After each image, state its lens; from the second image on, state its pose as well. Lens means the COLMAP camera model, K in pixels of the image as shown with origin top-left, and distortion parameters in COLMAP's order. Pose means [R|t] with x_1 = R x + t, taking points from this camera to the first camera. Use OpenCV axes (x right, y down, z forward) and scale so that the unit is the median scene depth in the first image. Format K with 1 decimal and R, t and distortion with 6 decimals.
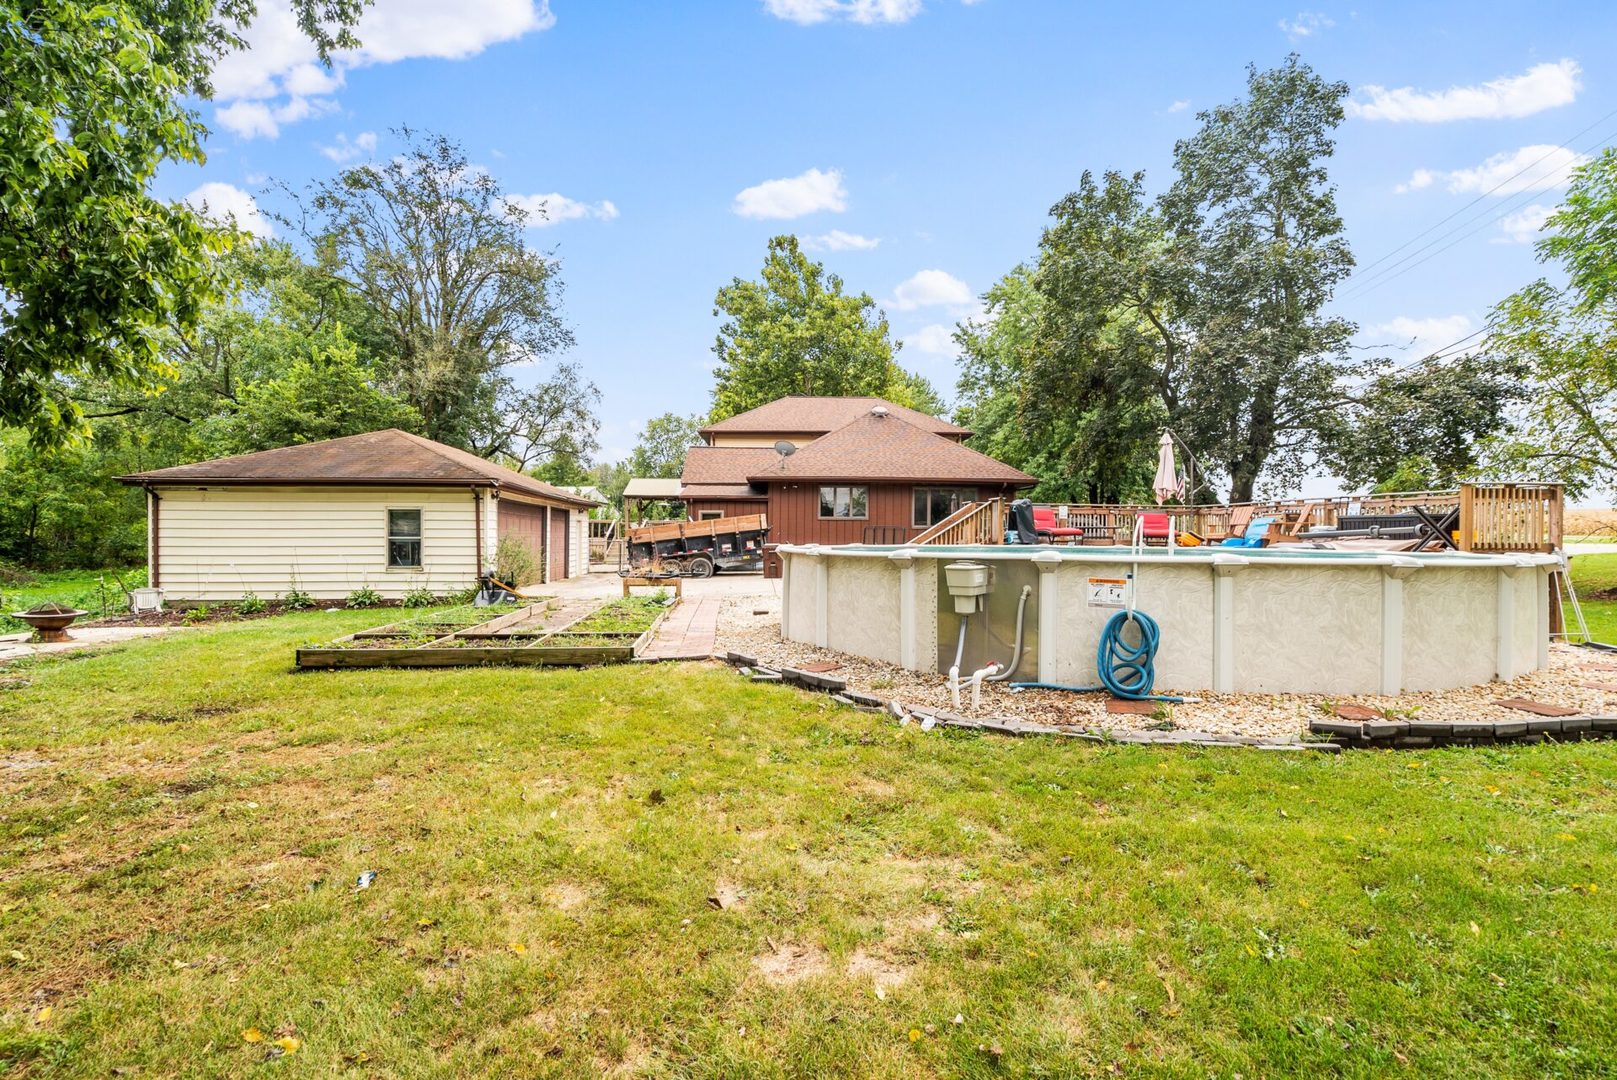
lens RADIAL K [[753.4, 0, 805.3], [0, 753.4, 533.8], [0, 0, 1]] dist [-0.002588, 0.000140]
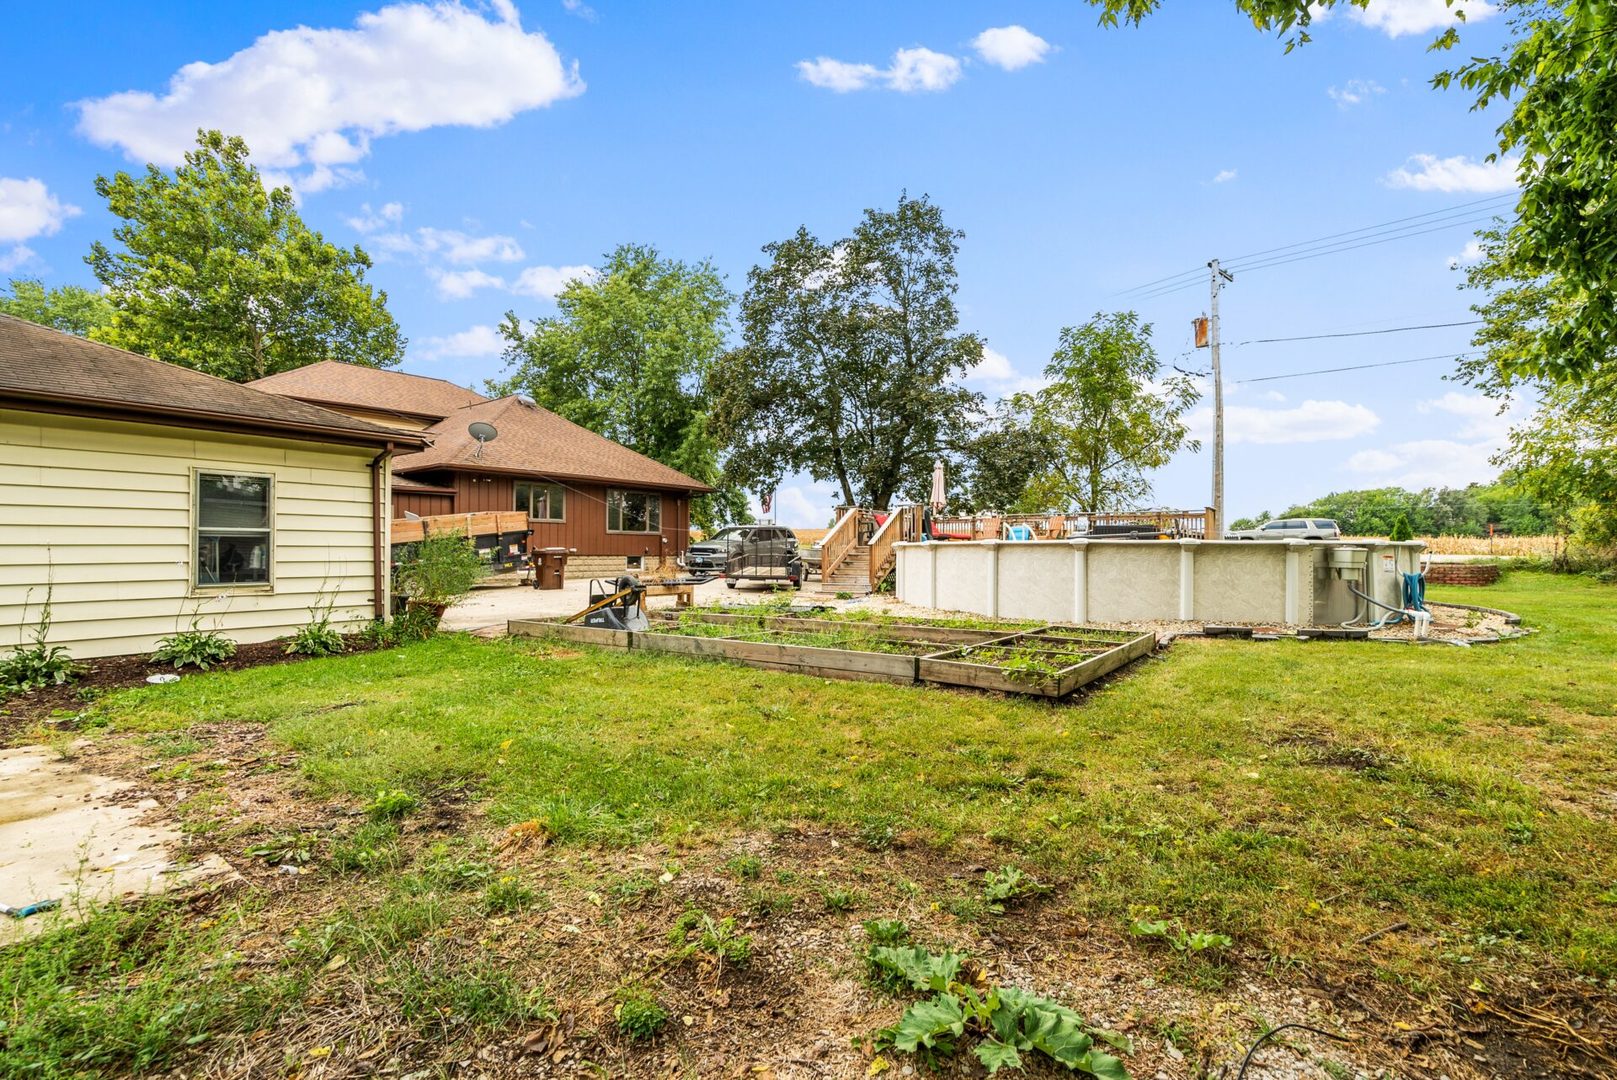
lens RADIAL K [[716.0, 0, 811.2], [0, 716.0, 566.4], [0, 0, 1]] dist [-0.003182, -0.000231]
pose [[0.653927, -0.018405, 0.756334, -0.455089], [-0.002865, 0.999637, 0.026803, 0.011677], [-0.756552, -0.019694, 0.653637, 0.256382]]
